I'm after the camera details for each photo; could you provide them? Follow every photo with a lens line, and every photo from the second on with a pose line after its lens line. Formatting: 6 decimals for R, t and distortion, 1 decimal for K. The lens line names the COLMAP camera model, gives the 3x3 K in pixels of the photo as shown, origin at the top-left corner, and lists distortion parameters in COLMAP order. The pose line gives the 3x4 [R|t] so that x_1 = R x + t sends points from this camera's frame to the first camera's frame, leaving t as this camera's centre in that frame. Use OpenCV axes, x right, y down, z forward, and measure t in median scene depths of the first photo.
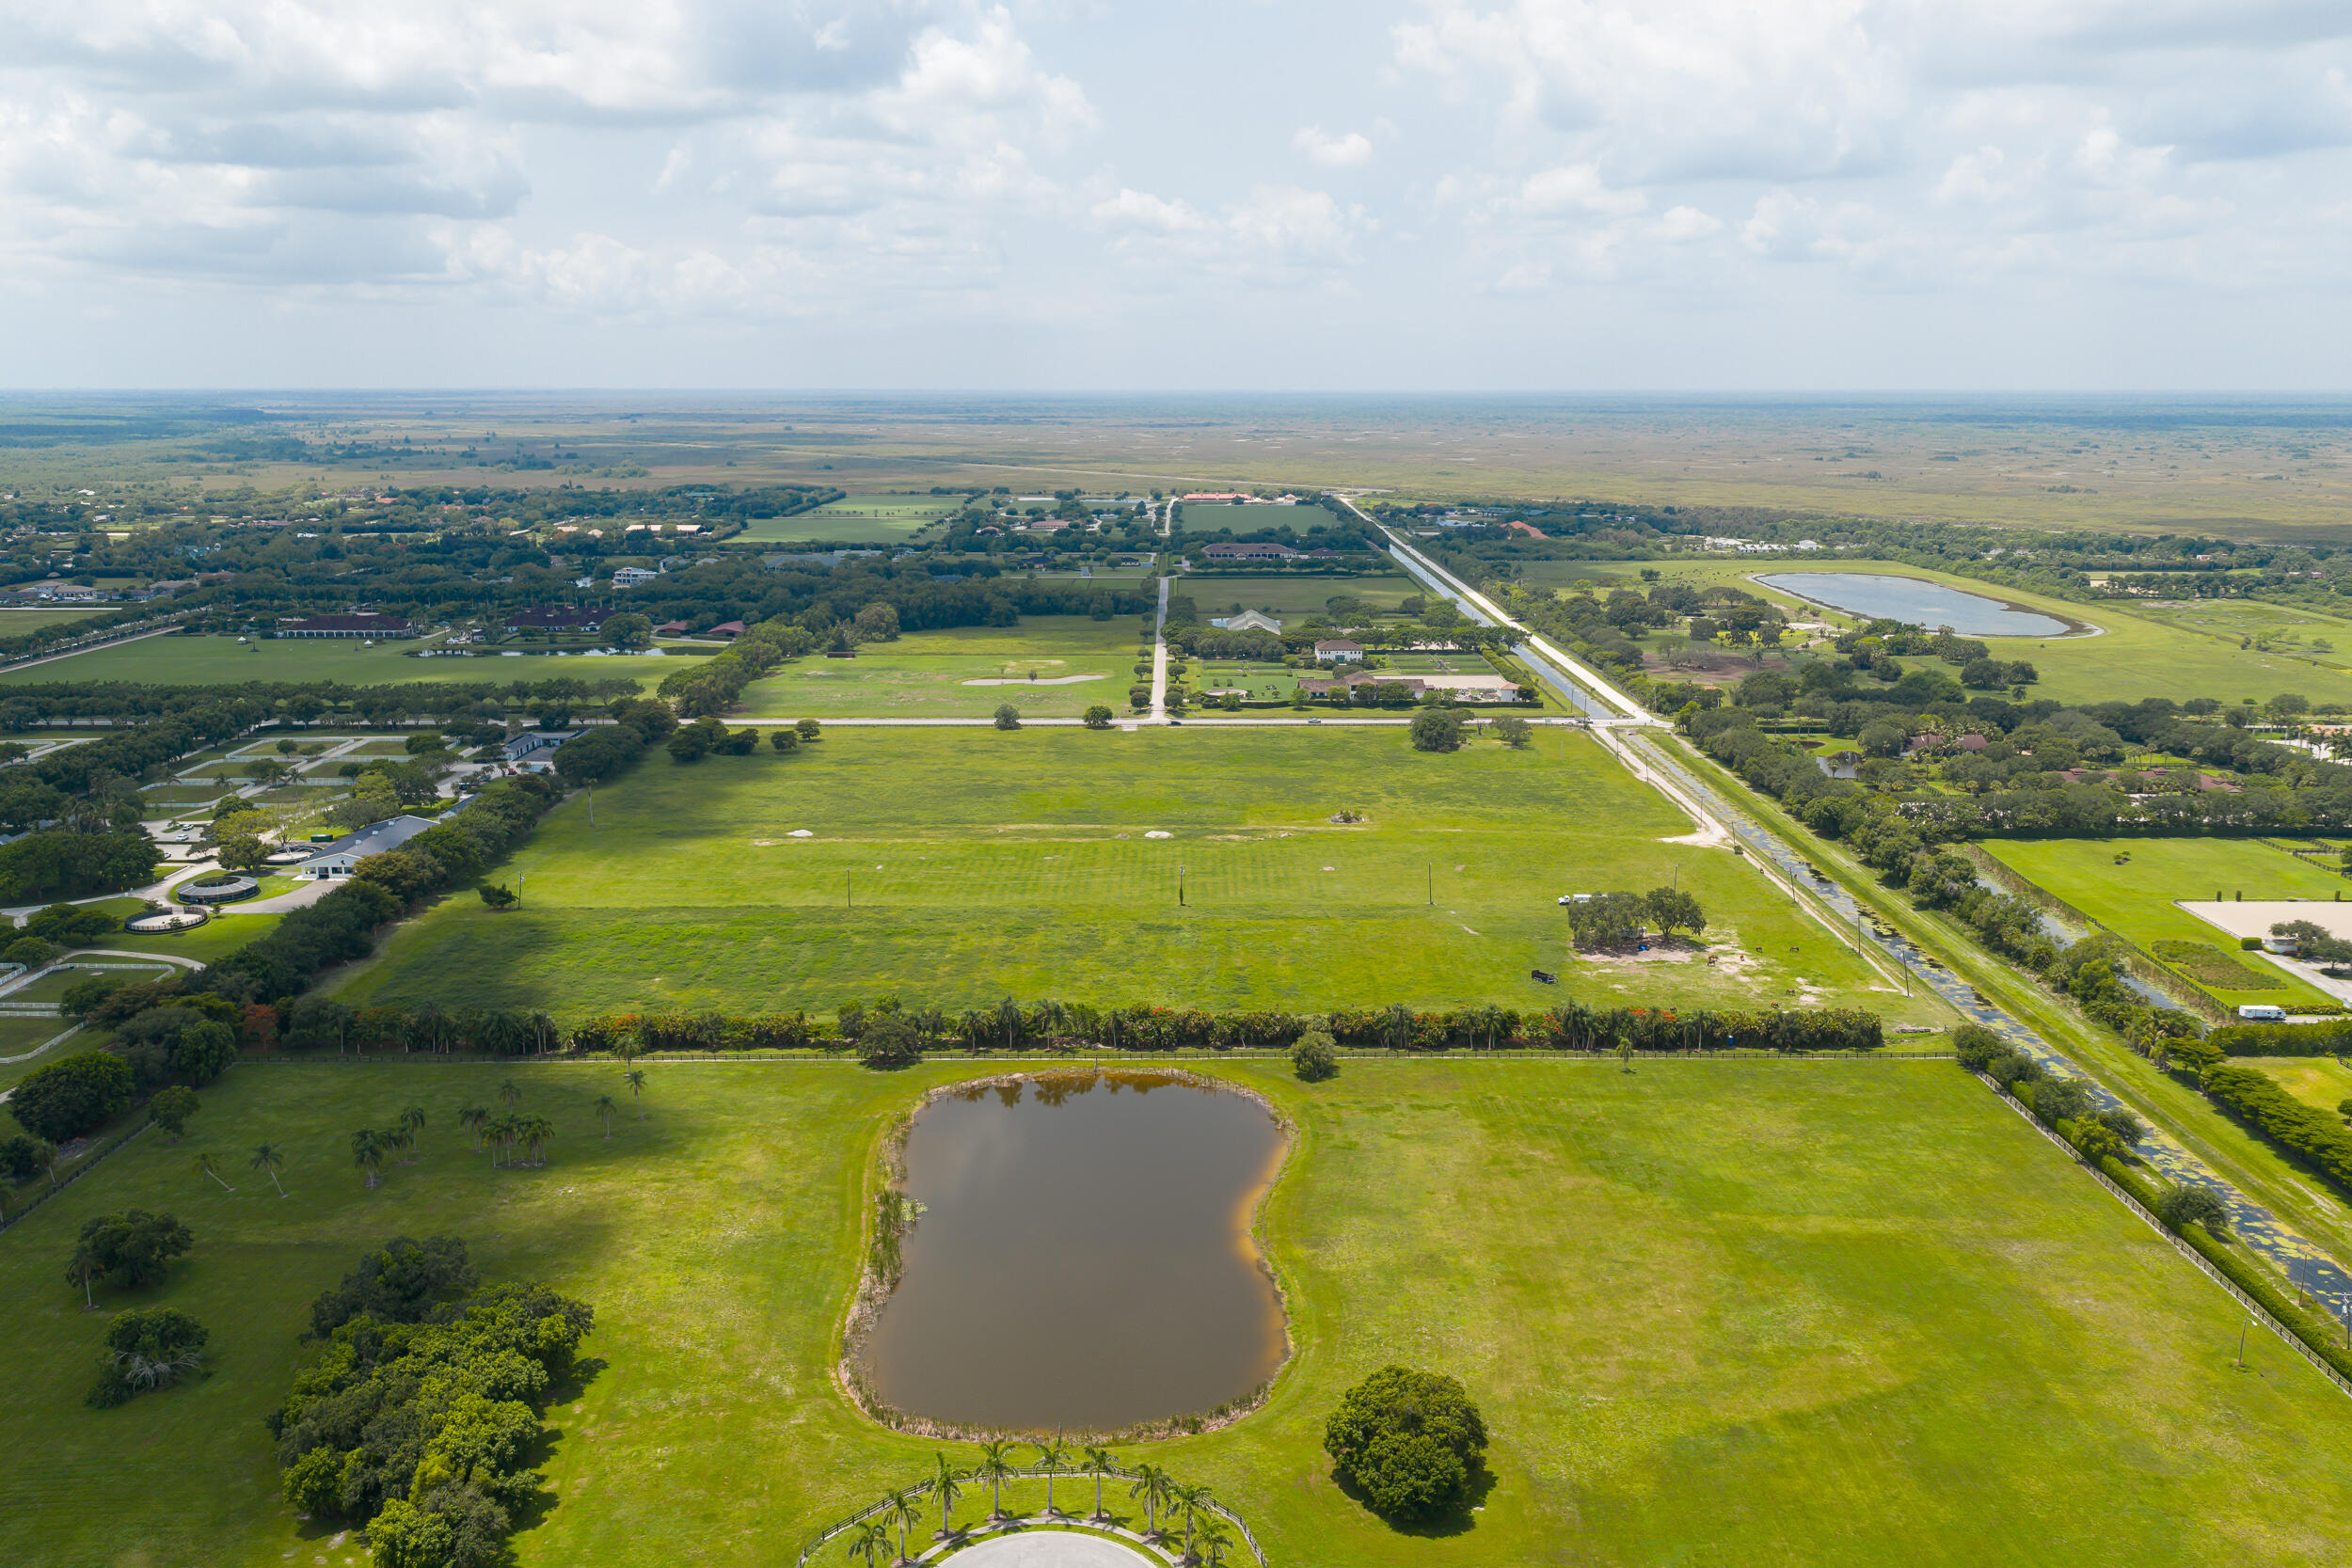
lens RADIAL K [[1912.8, 0, 1176.0], [0, 1912.8, 784.0], [0, 0, 1]] dist [0.011427, -0.003566]
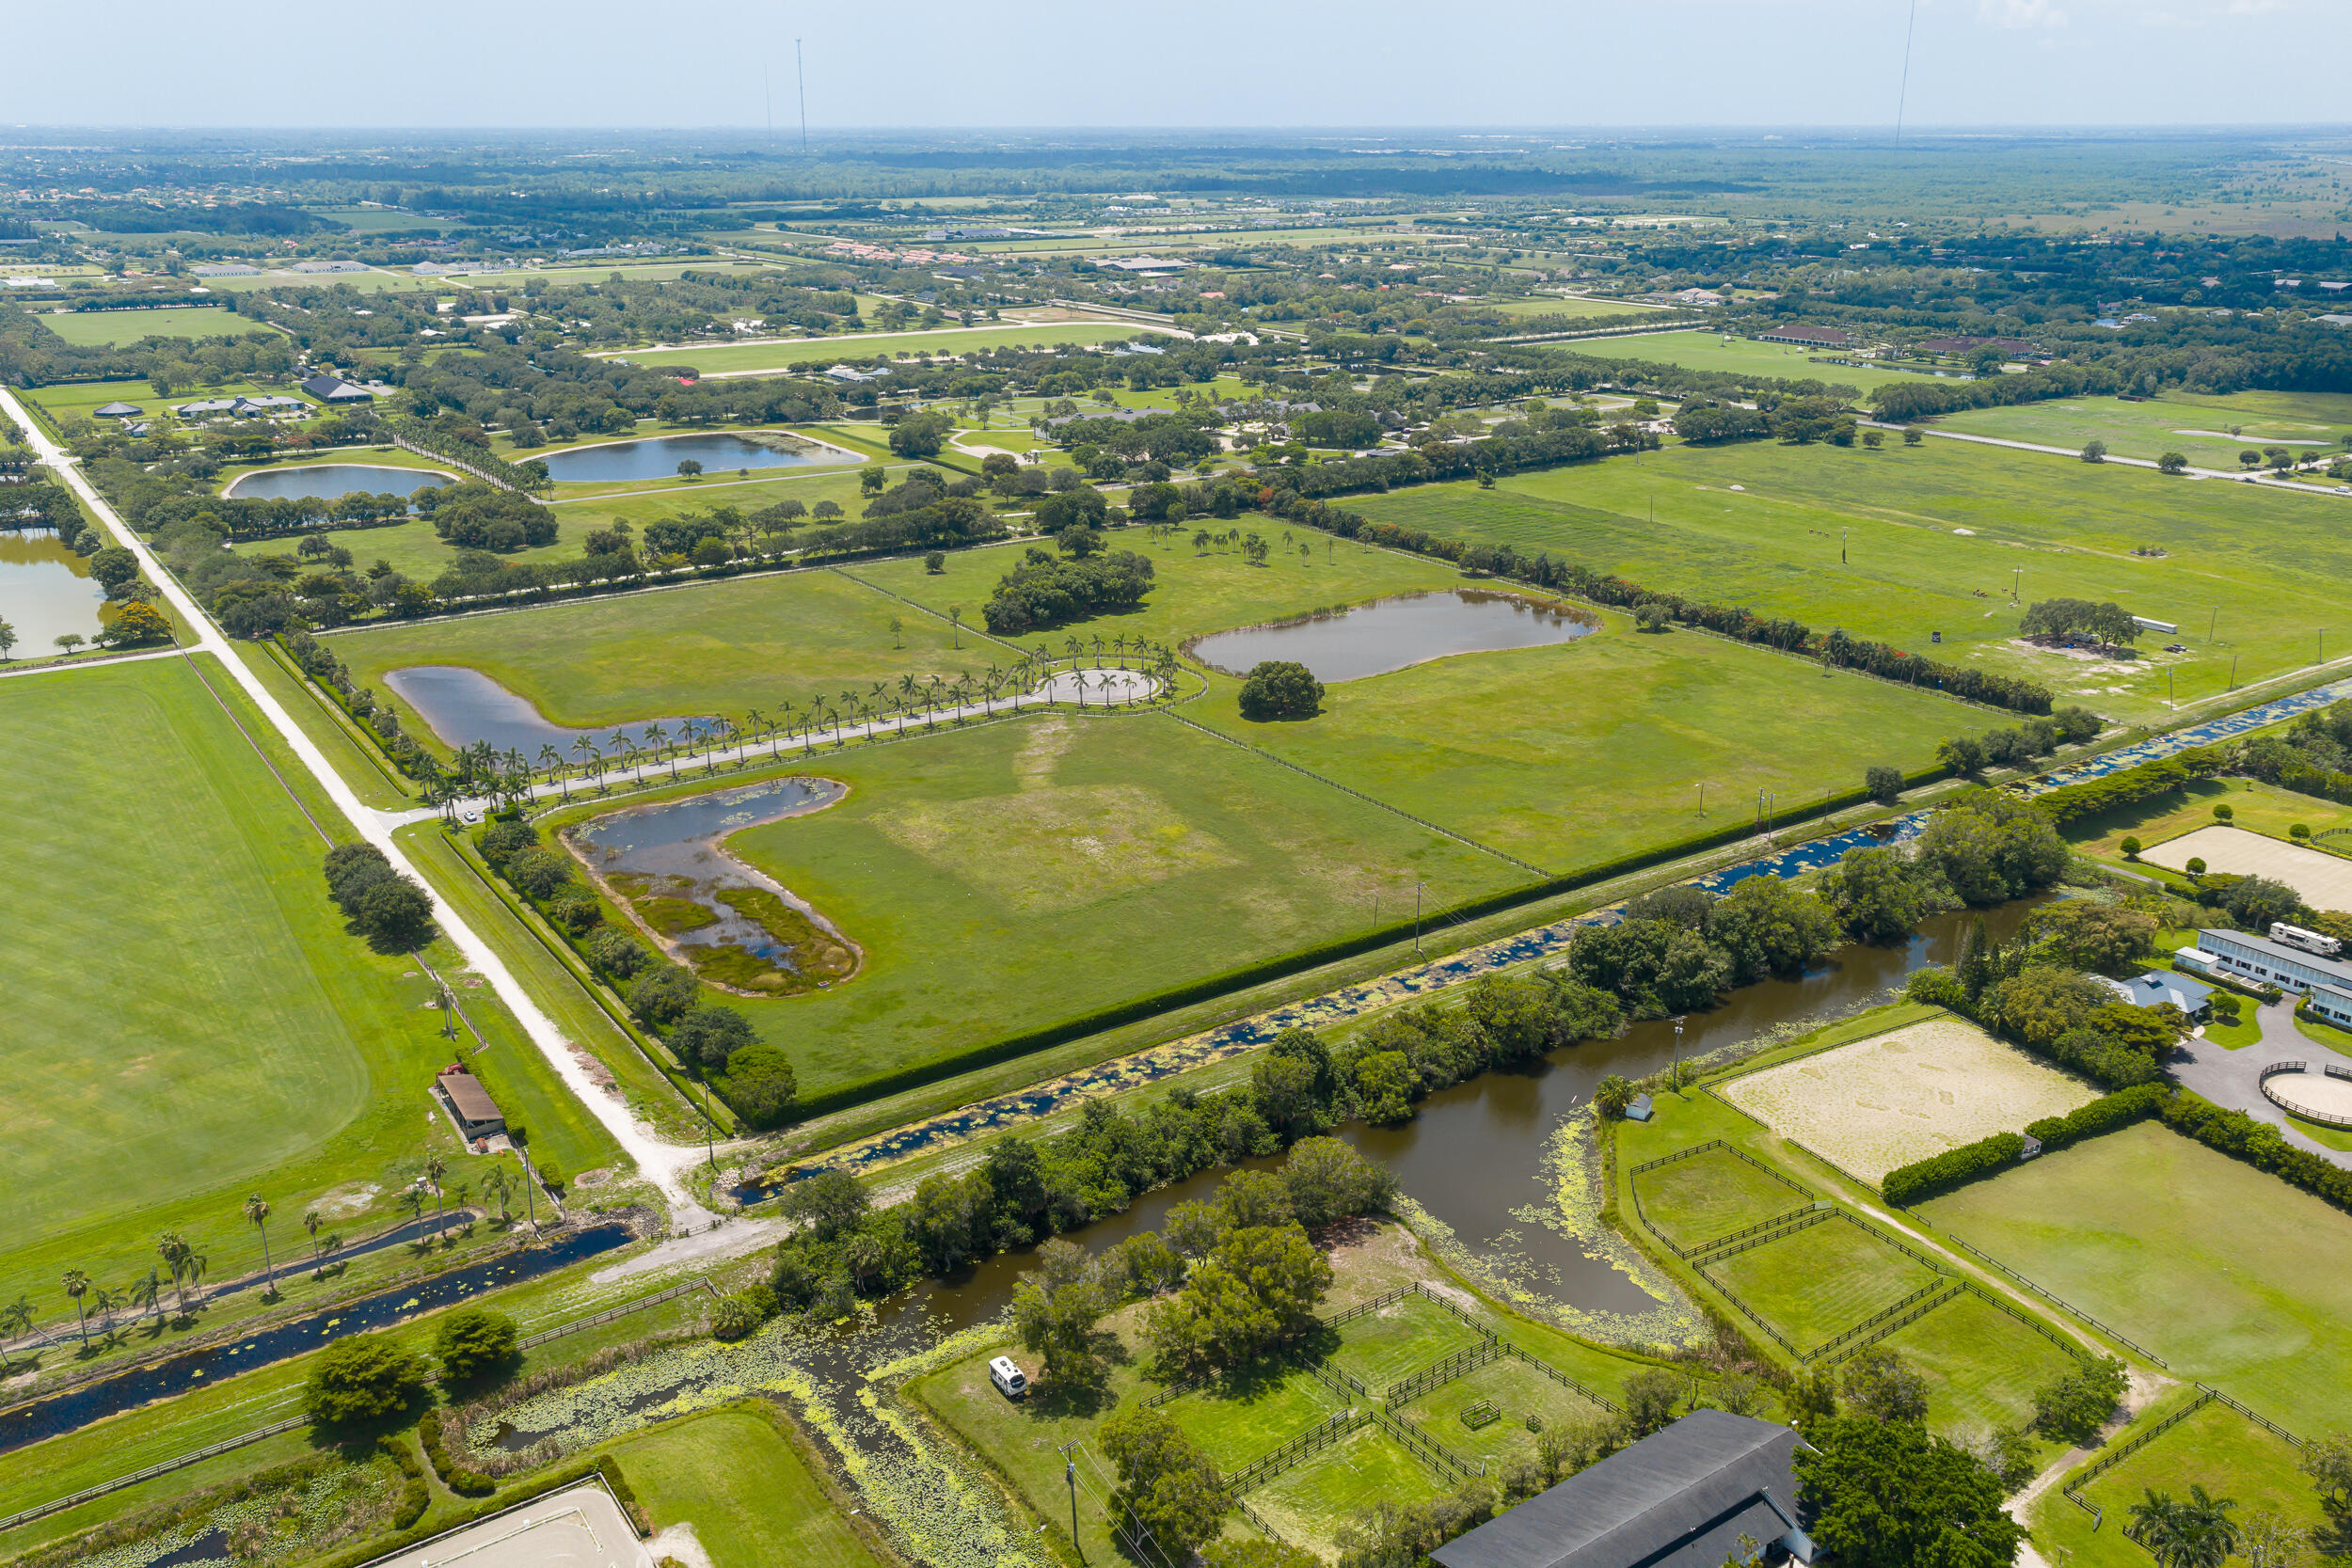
lens RADIAL K [[1913.8, 0, 1178.5], [0, 1913.8, 782.6], [0, 0, 1]] dist [0.057777, -0.097235]
pose [[0.564707, 0.271154, -0.779475, 0.945199], [-0.169762, 0.962452, 0.211818, 0.006205], [0.807642, 0.012710, 0.589536, -0.184964]]
